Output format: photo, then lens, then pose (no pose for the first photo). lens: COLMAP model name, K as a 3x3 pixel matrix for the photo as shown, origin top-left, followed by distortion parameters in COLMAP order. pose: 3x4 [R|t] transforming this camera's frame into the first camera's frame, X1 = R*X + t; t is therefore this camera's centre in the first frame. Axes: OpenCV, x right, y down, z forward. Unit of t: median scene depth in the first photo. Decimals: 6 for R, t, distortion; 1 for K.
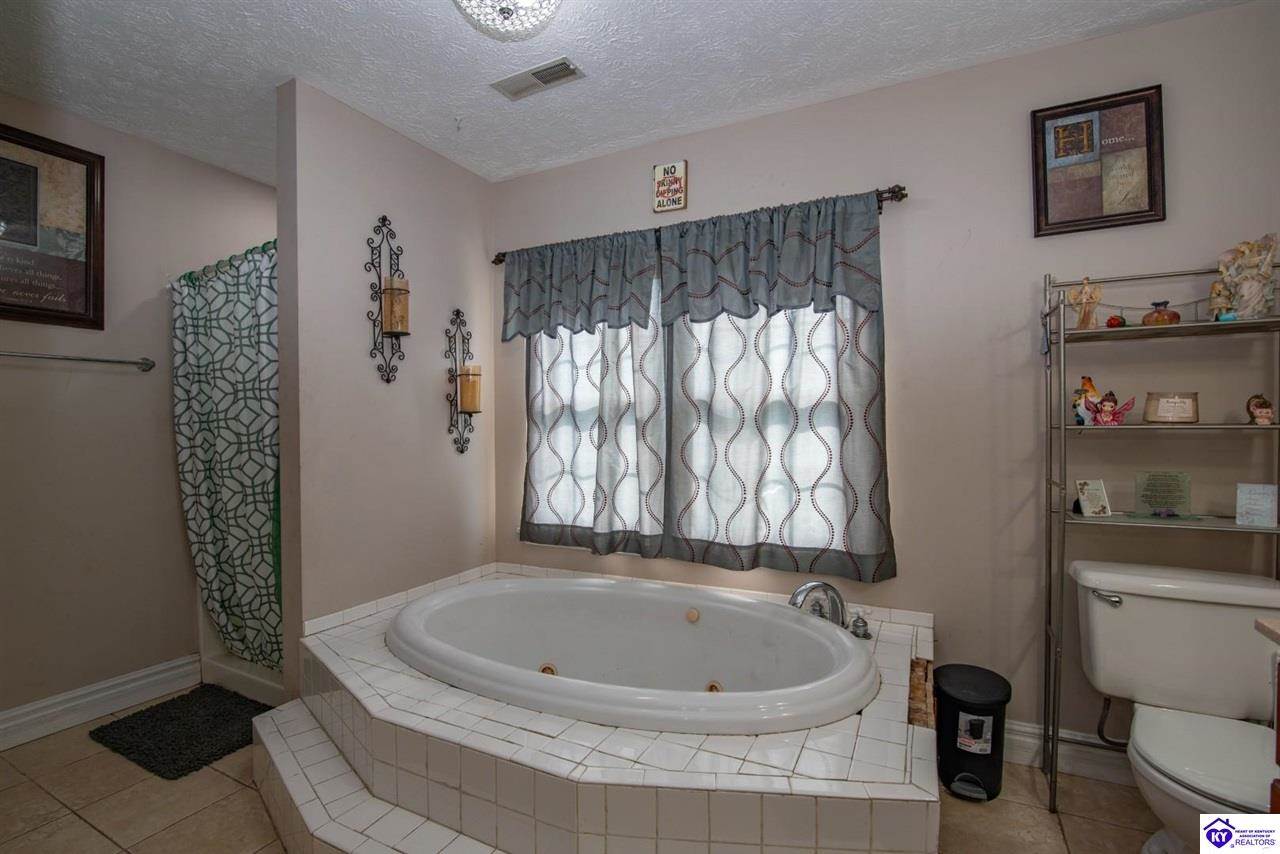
lens RADIAL K [[590.3, 0, 634.7], [0, 590.3, 430.0], [0, 0, 1]] dist [-0.016757, -0.000234]
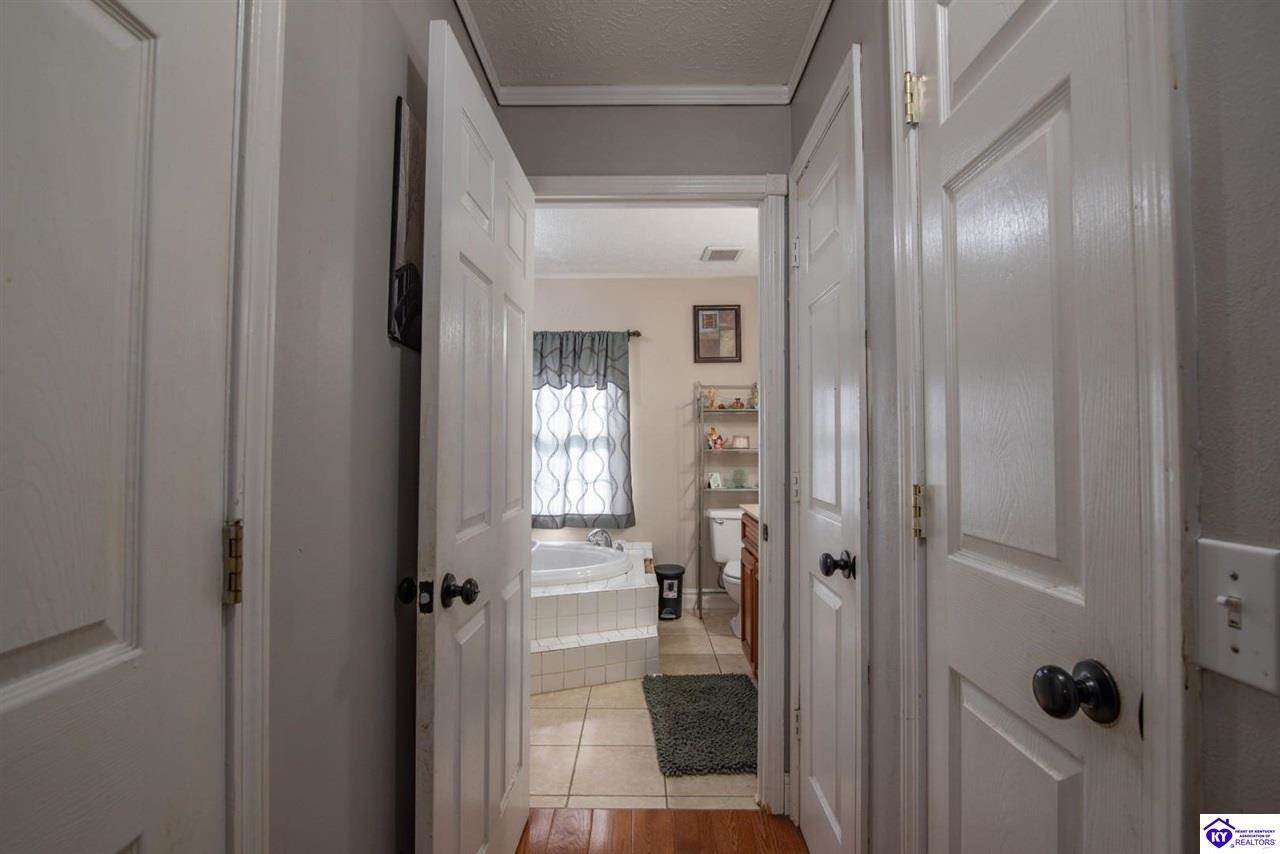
lens RADIAL K [[590.3, 0, 639.9], [0, 590.3, 431.5], [0, 0, 1]] dist [-0.016757, -0.000234]
pose [[0.890979, 0.019513, 0.453624, -0.442175], [-0.002343, 0.999260, -0.038383, 0.009797], [-0.454038, 0.033135, 0.890366, -0.775051]]
